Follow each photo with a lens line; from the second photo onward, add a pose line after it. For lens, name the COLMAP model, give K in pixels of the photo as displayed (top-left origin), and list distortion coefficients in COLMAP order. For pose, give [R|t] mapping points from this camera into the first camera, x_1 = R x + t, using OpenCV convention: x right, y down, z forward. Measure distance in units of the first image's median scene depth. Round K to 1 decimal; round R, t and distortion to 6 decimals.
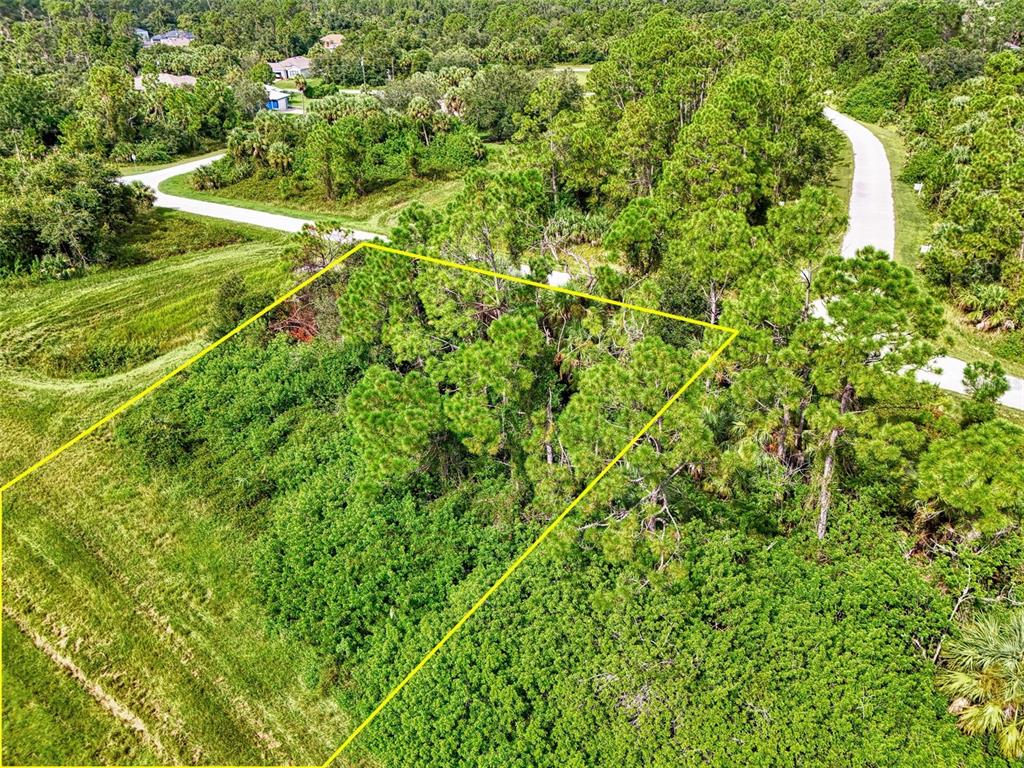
lens RADIAL K [[774.4, 0, 504.5], [0, 774.4, 384.9], [0, 0, 1]] dist [0.086731, -0.100052]
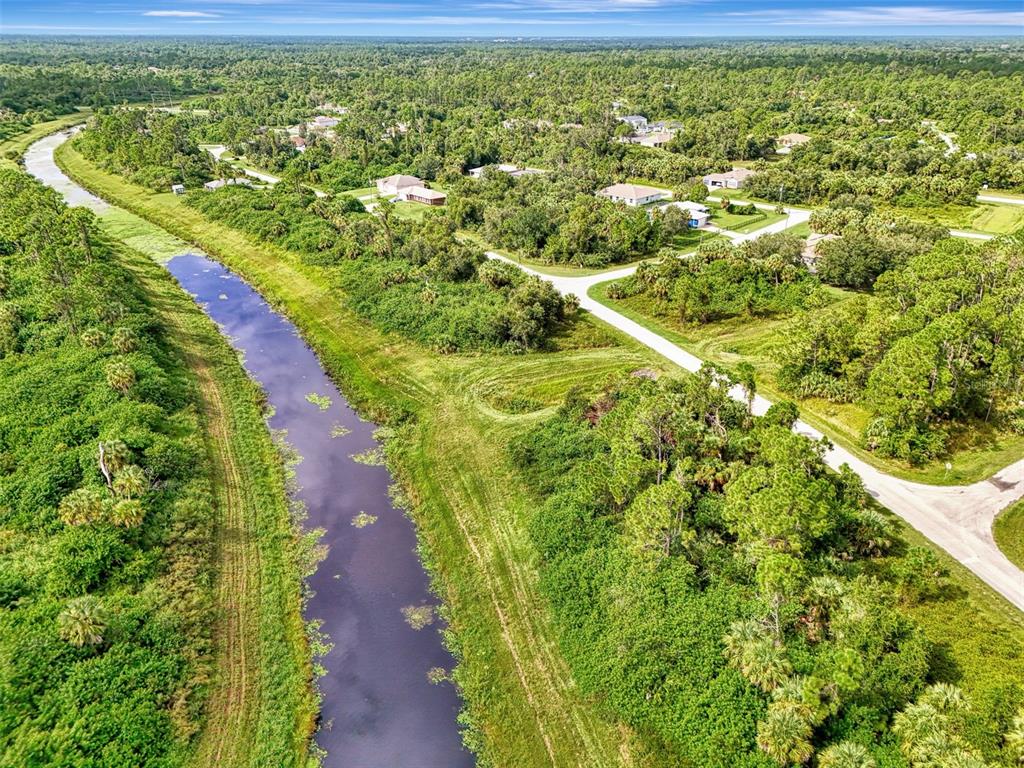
lens RADIAL K [[774.4, 0, 504.5], [0, 774.4, 384.9], [0, 0, 1]] dist [0.086731, -0.100052]
pose [[0.827851, 0.244388, -0.504913, 0.337850], [-0.257638, 0.965204, 0.044756, -0.118798], [0.498282, 0.093033, 0.862009, -0.546647]]
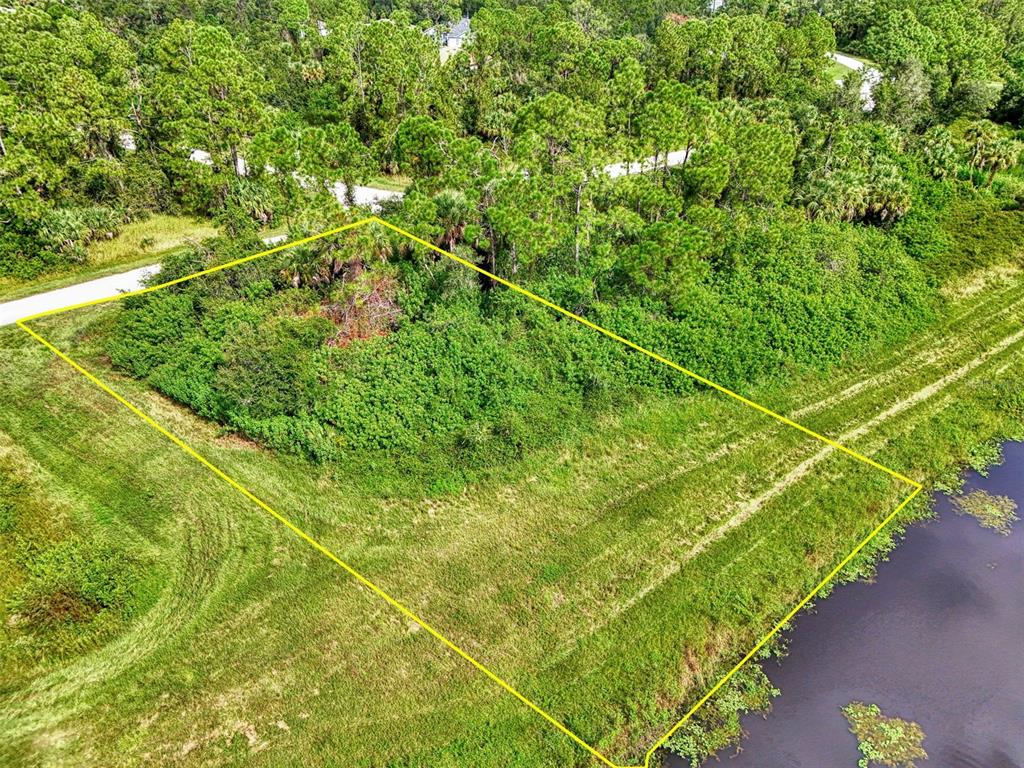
lens RADIAL K [[774.4, 0, 504.5], [0, 774.4, 384.9], [0, 0, 1]] dist [0.086731, -0.100052]
pose [[0.183011, -0.472664, 0.862030, -0.686644], [0.438911, 0.823885, 0.358567, -0.180587], [-0.879696, 0.312732, 0.358238, 0.362518]]
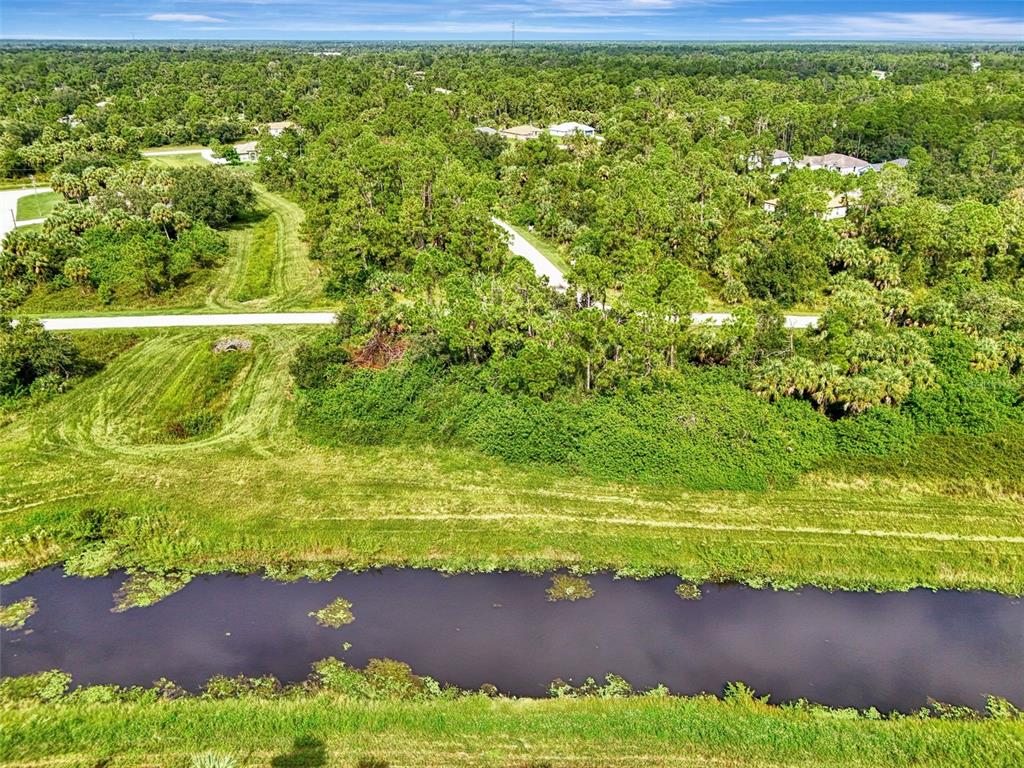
lens RADIAL K [[774.4, 0, 504.5], [0, 774.4, 384.9], [0, 0, 1]] dist [0.086731, -0.100052]
pose [[0.802846, -0.230221, 0.549943, -0.621778], [0.263669, 0.964430, 0.018814, 0.010973], [-0.534712, 0.129898, 0.834991, -0.338894]]
